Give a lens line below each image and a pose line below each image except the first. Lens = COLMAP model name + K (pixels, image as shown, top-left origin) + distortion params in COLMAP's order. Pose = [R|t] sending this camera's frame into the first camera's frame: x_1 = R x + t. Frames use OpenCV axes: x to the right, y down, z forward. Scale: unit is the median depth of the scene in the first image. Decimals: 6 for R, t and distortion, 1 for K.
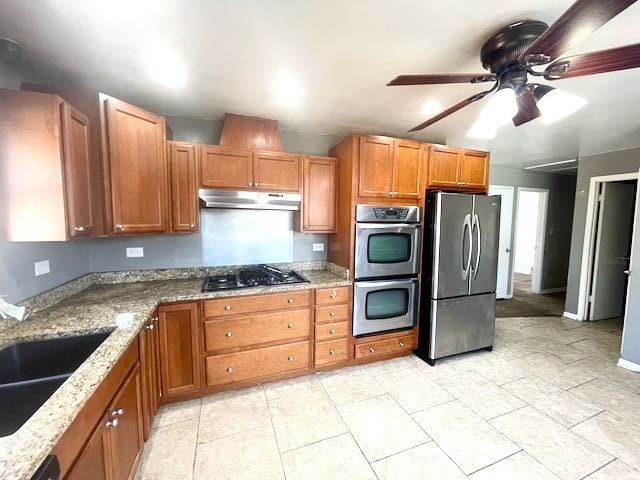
lens RADIAL K [[257.6, 0, 319.8], [0, 257.6, 240.5], [0, 0, 1]] dist [-0.002475, 0.000024]
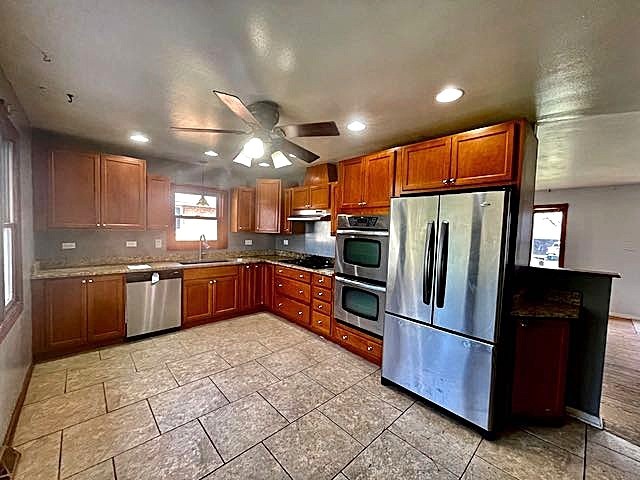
lens RADIAL K [[257.6, 0, 319.0], [0, 257.6, 240.0], [0, 0, 1]] dist [-0.002475, 0.000024]
pose [[0.374547, 0.042782, -0.926220, 1.259859], [-0.103857, 0.994584, 0.003942, -0.009206], [0.921373, 0.094718, 0.376962, 0.414473]]
